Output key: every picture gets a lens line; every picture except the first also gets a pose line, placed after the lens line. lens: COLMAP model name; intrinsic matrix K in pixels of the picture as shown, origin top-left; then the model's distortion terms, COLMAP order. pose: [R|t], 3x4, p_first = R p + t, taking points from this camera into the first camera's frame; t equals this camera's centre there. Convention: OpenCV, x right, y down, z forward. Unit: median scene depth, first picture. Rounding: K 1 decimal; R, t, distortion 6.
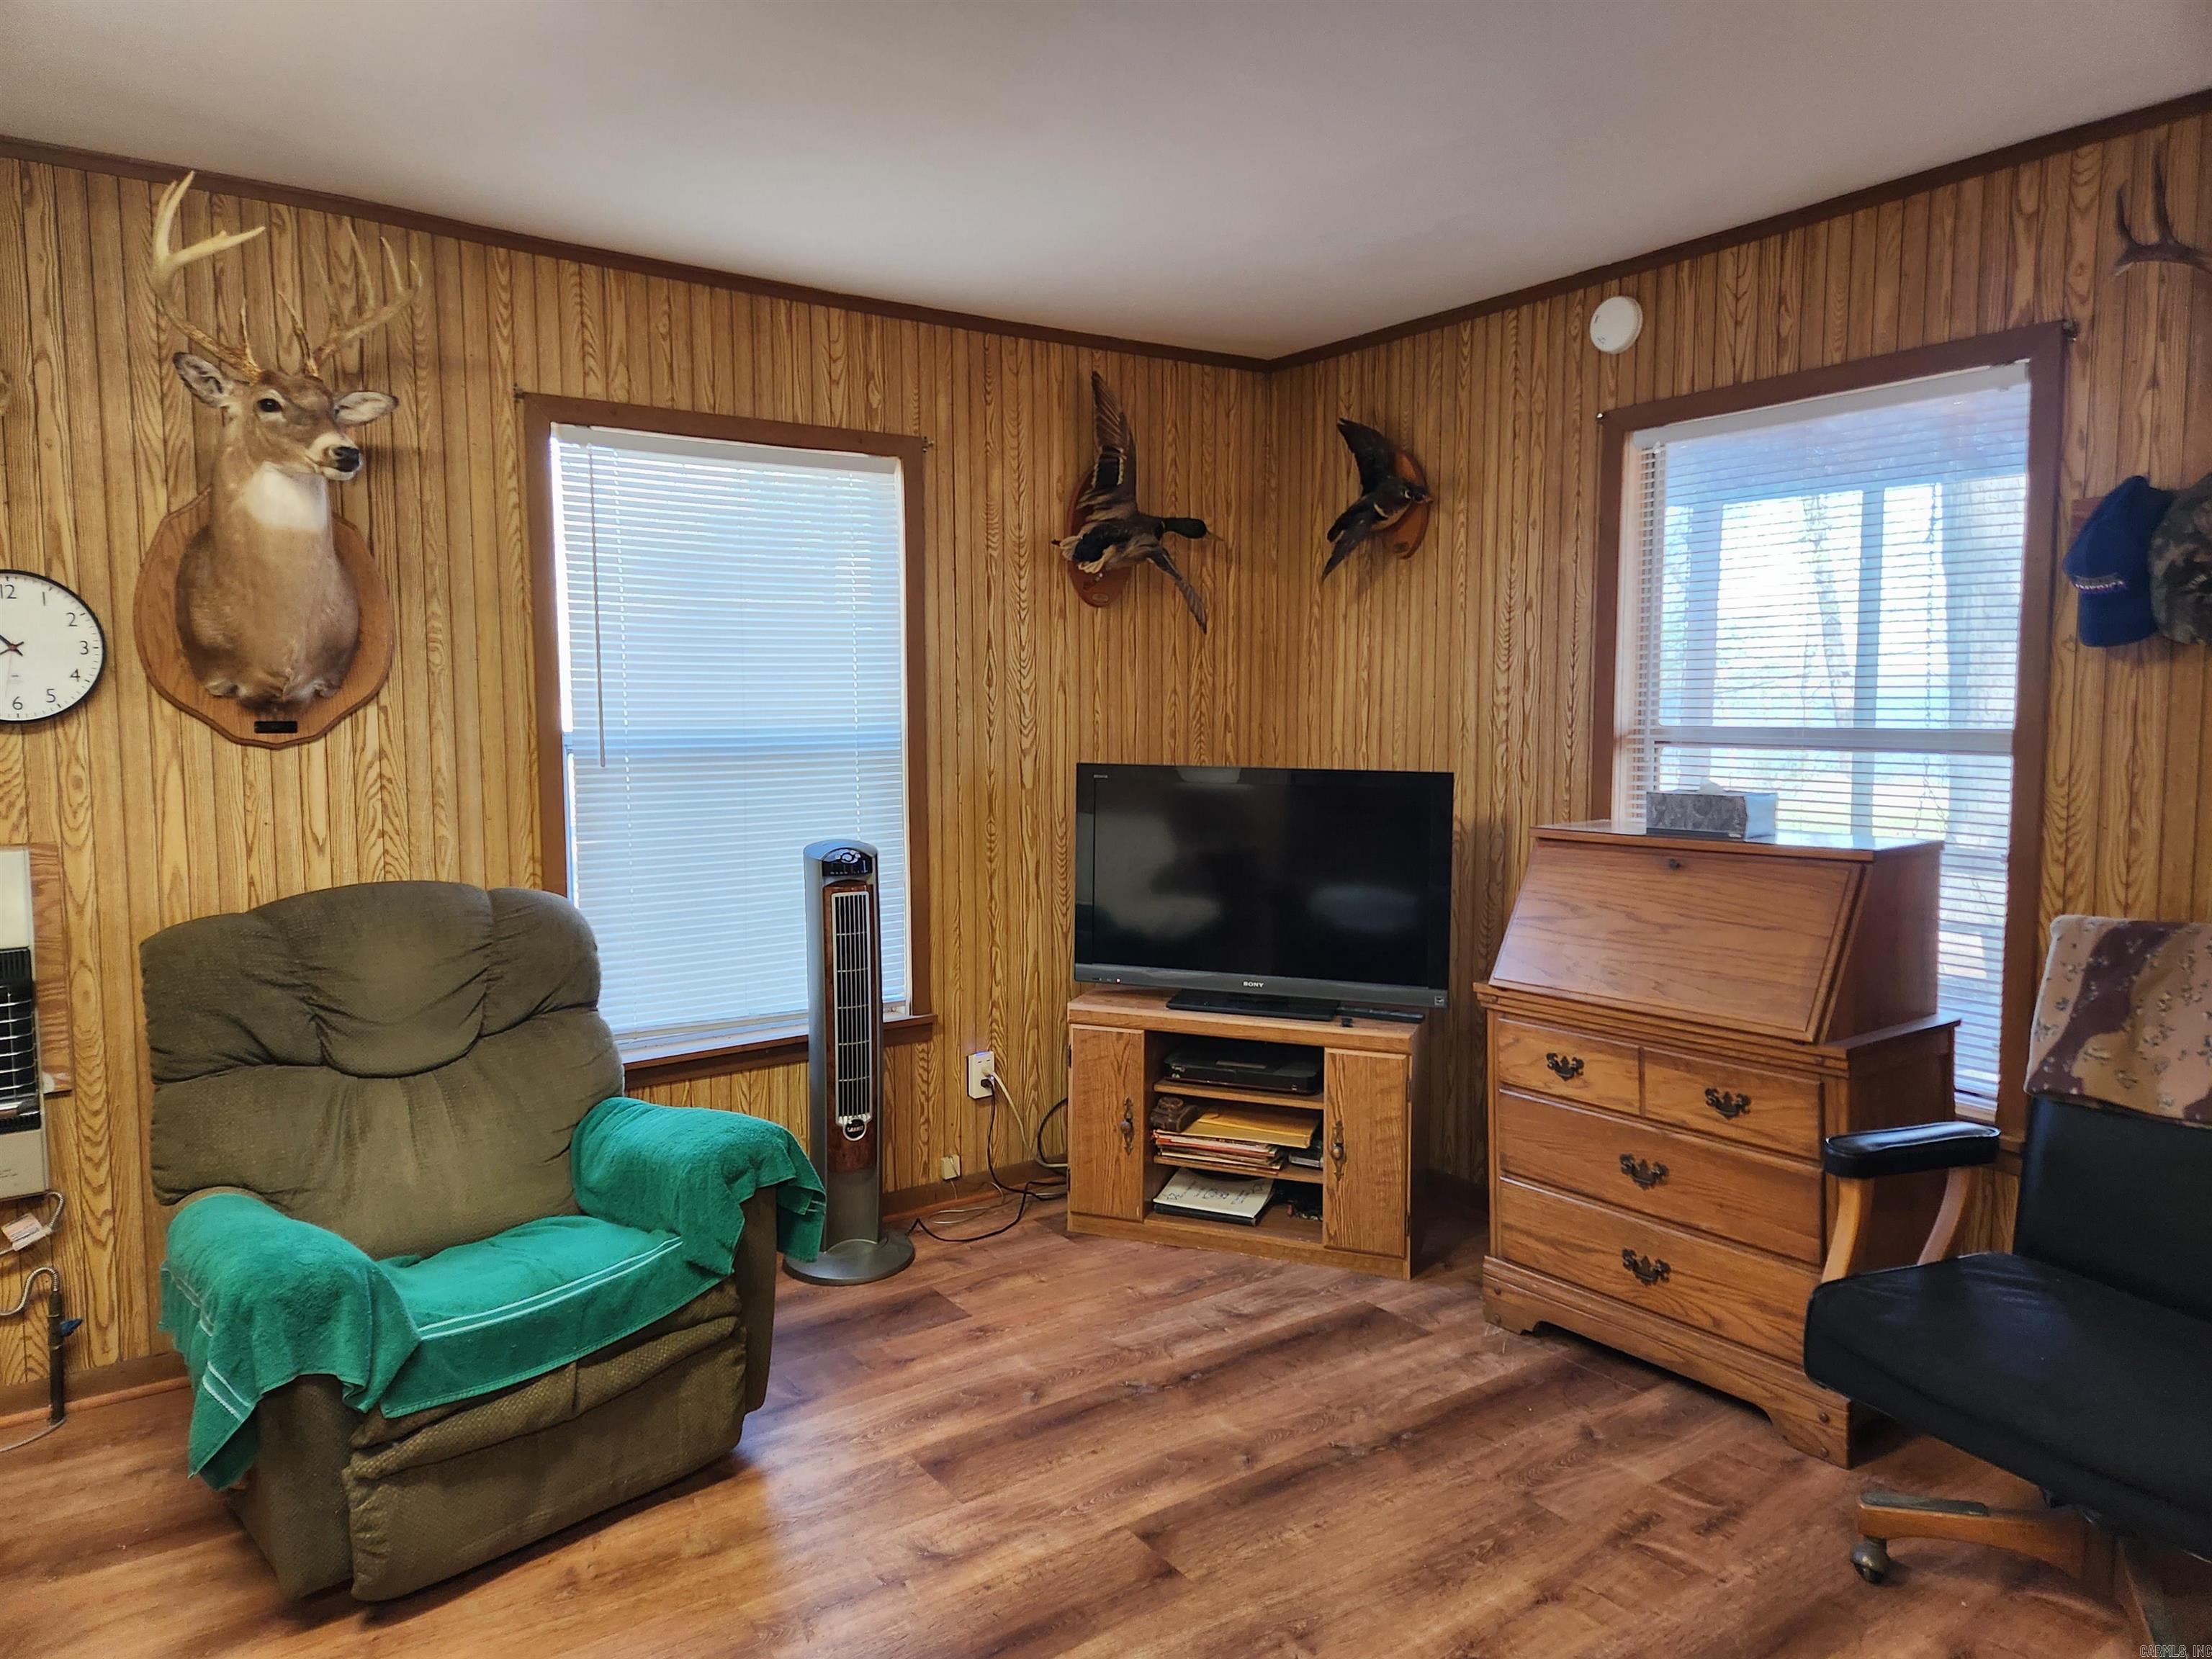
lens RADIAL K [[1469.9, 0, 1114.1], [0, 1469.9, 794.5], [0, 0, 1]] dist [0.083430, -0.064325]
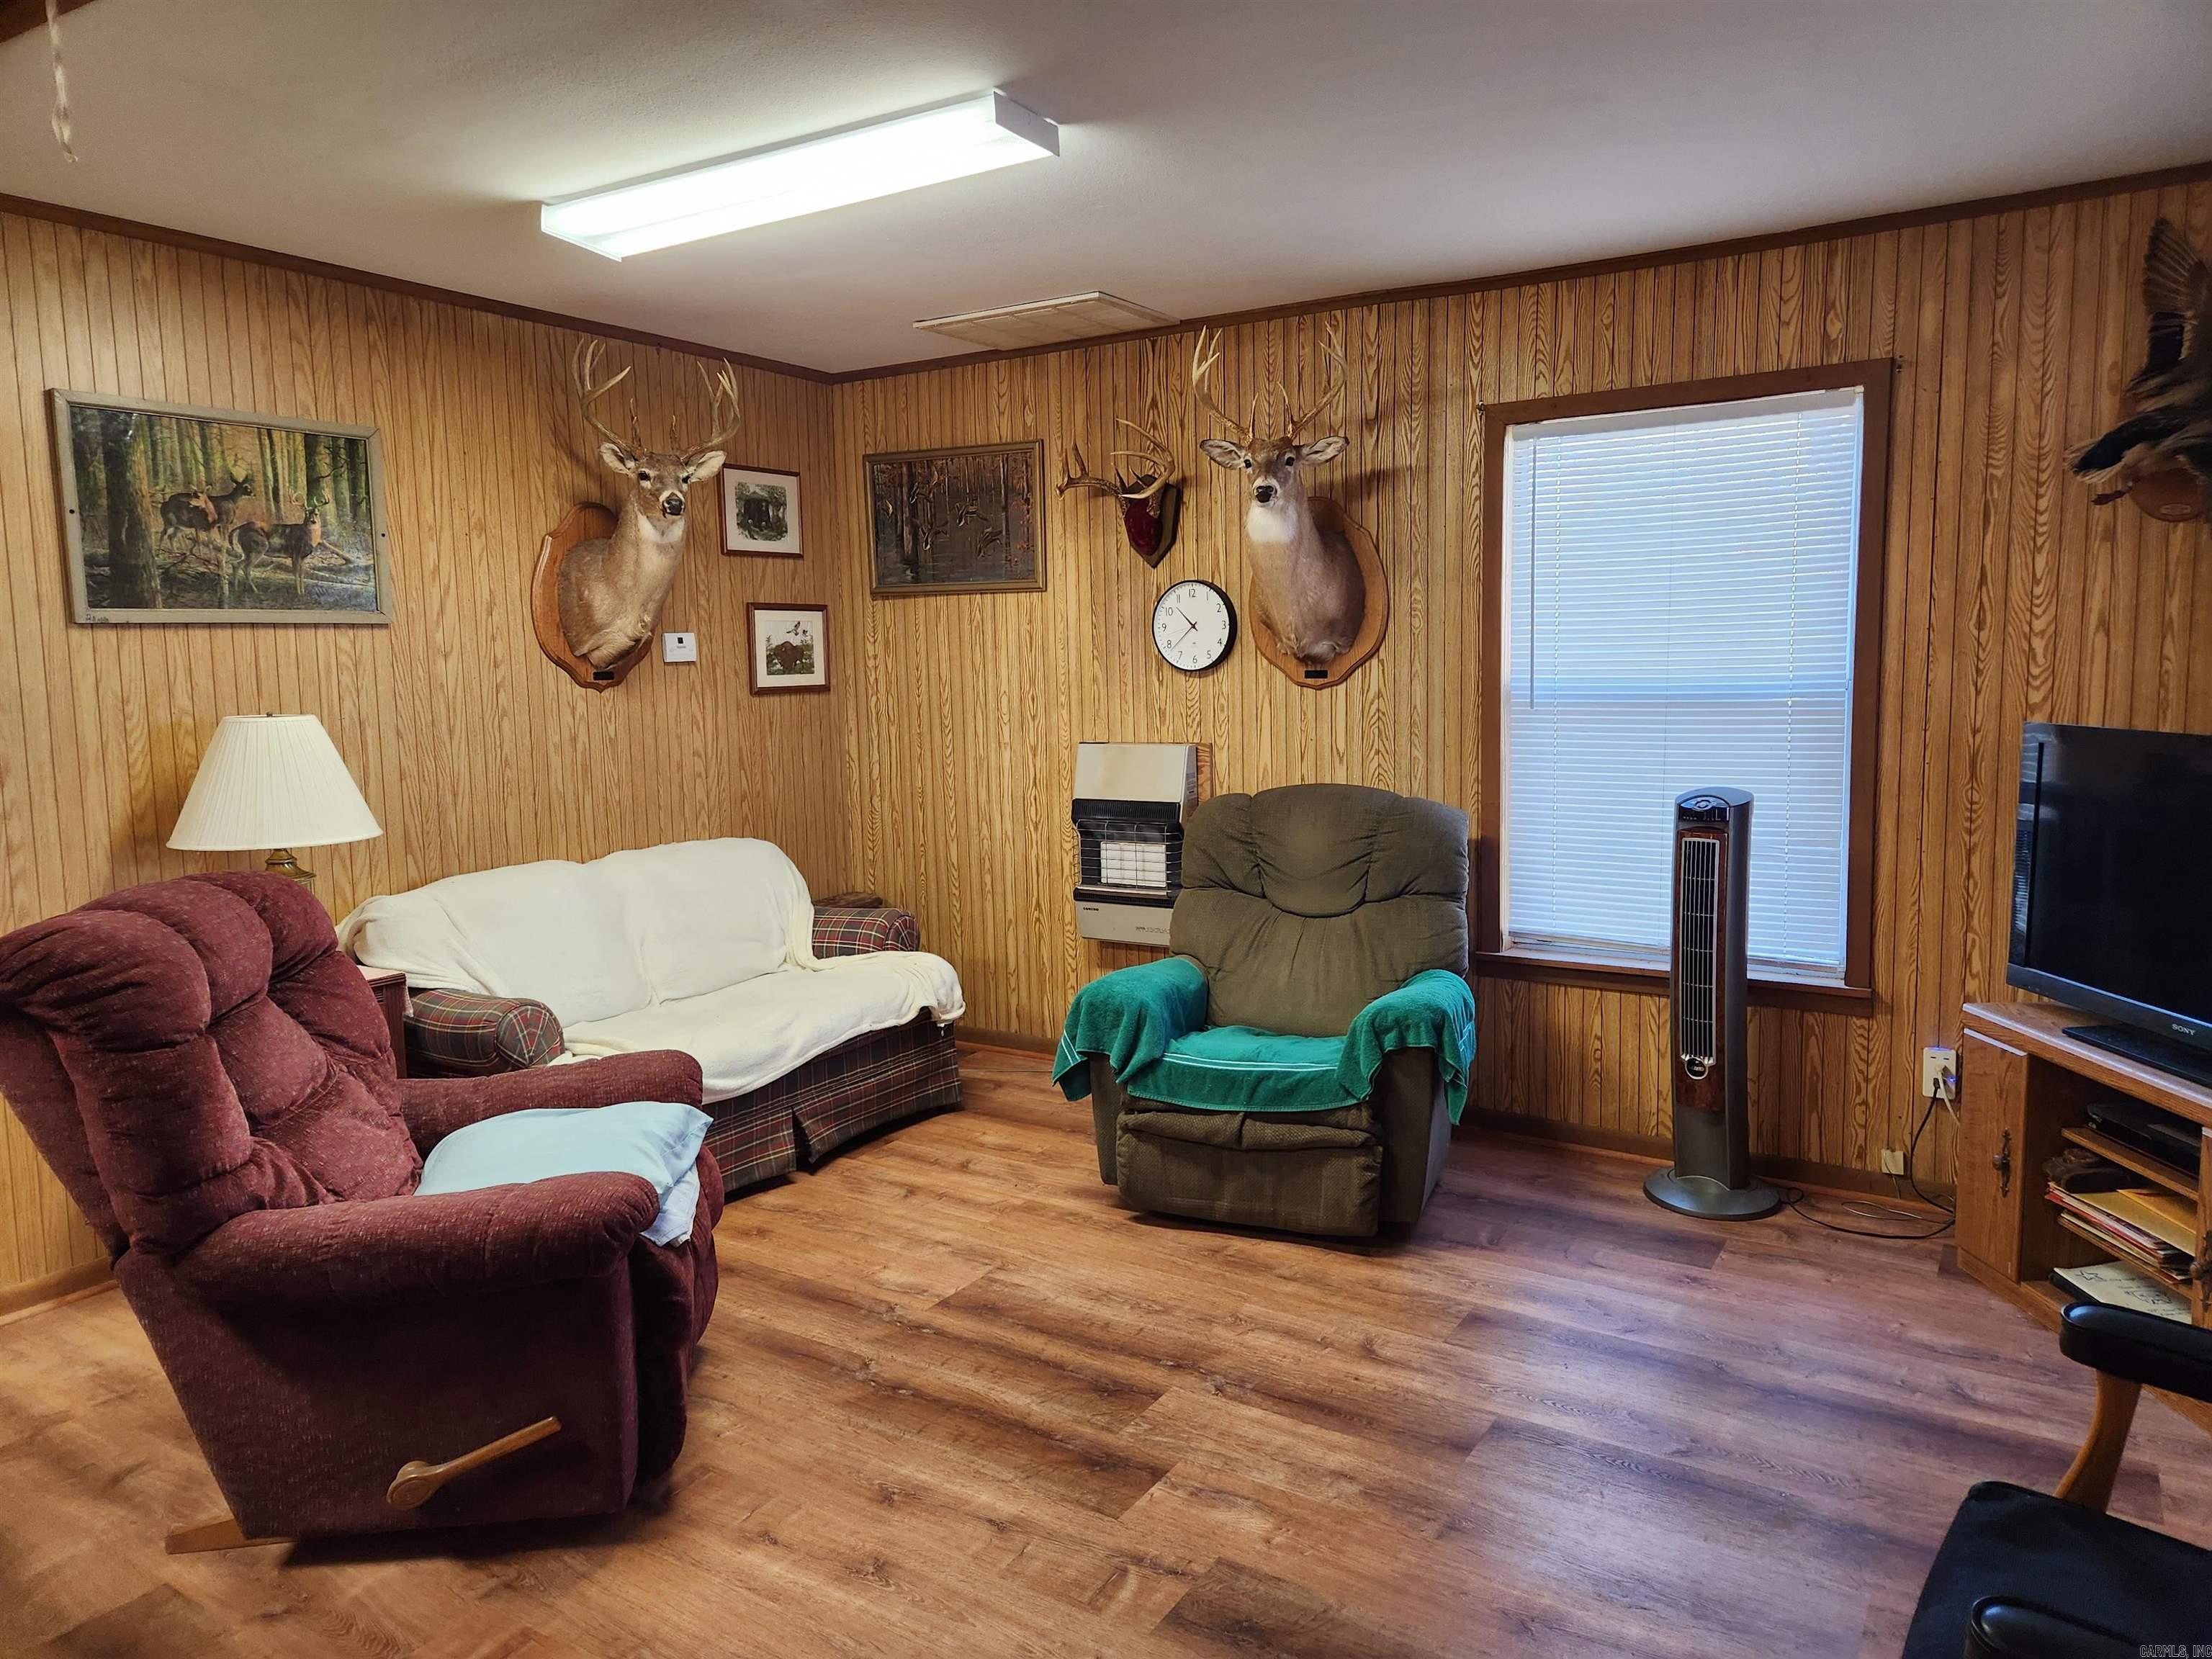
lens RADIAL K [[1469.9, 0, 1124.3], [0, 1469.9, 808.8], [0, 0, 1]] dist [0.083430, -0.064325]
pose [[0.385504, 0.089233, -0.918381, 0.661366], [-0.052192, 0.995828, 0.074849, -0.011219], [0.921229, 0.019077, 0.388553, 0.248437]]
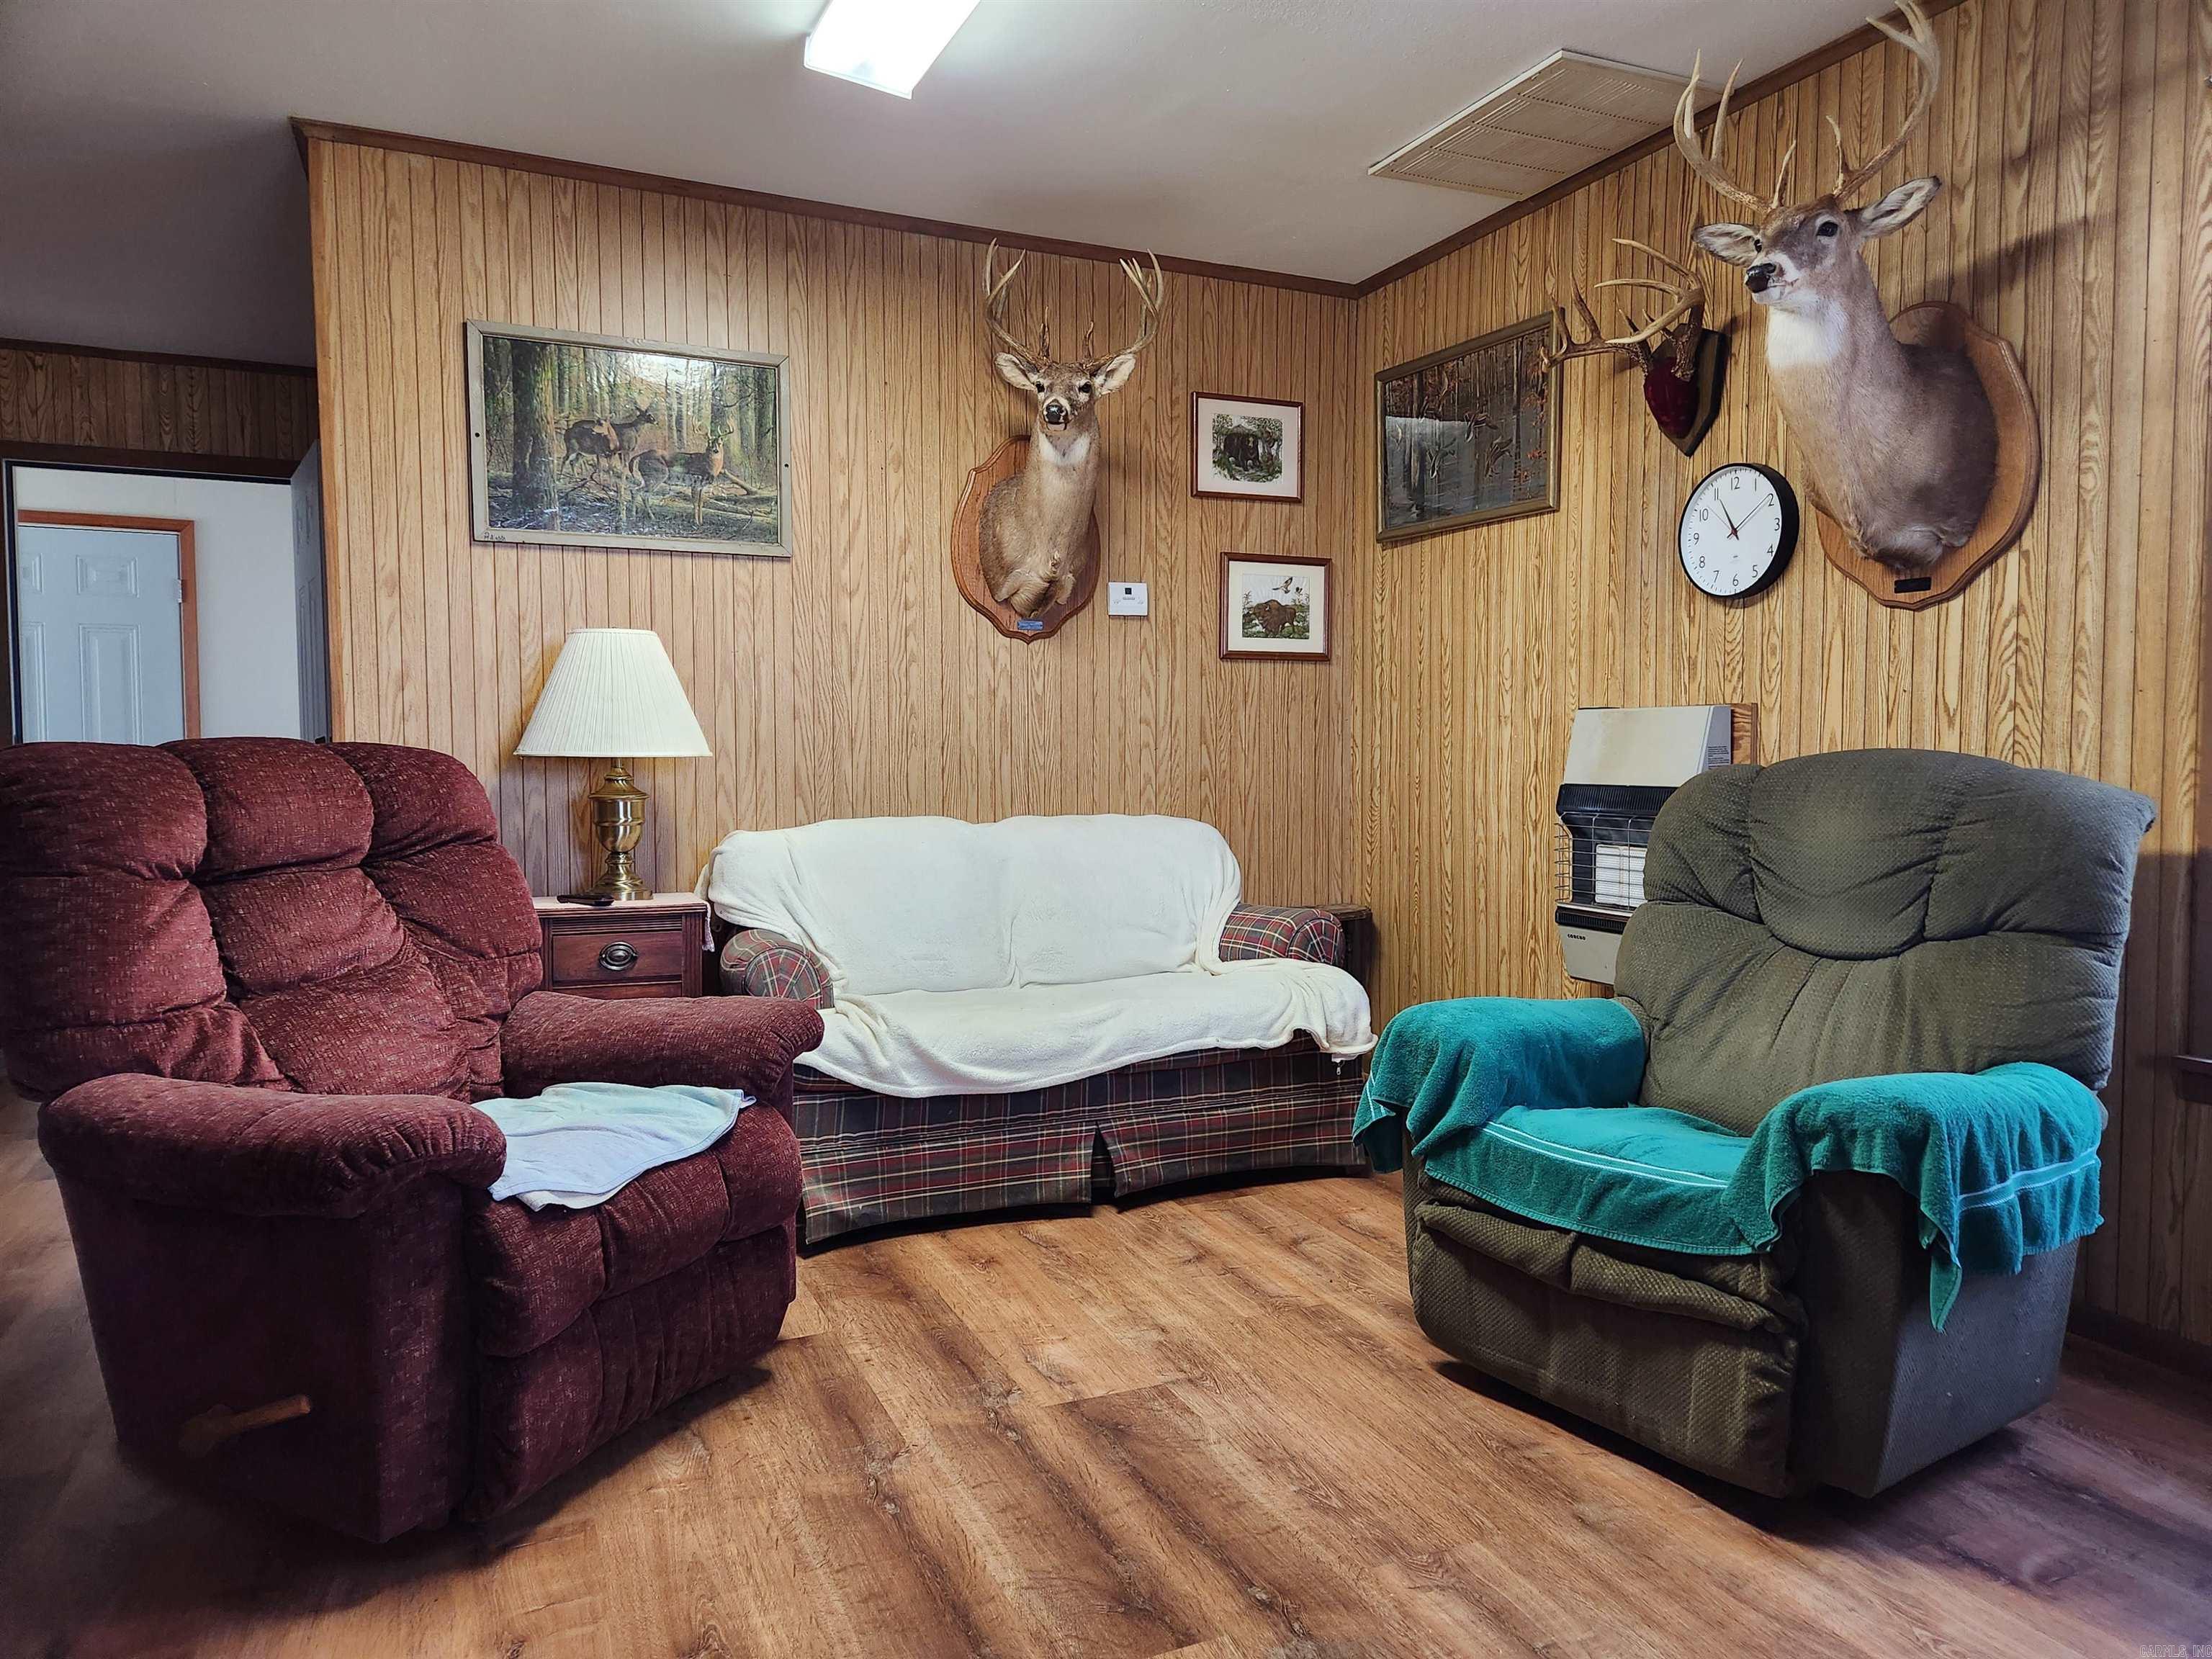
lens RADIAL K [[1469.9, 0, 1127.8], [0, 1469.9, 815.5], [0, 0, 1]] dist [0.083430, -0.064325]
pose [[-0.183020, 0.047057, -0.981982, 0.415592], [-0.076428, 0.995150, 0.061932, 0.071204], [0.980134, 0.086386, -0.178535, 0.654499]]
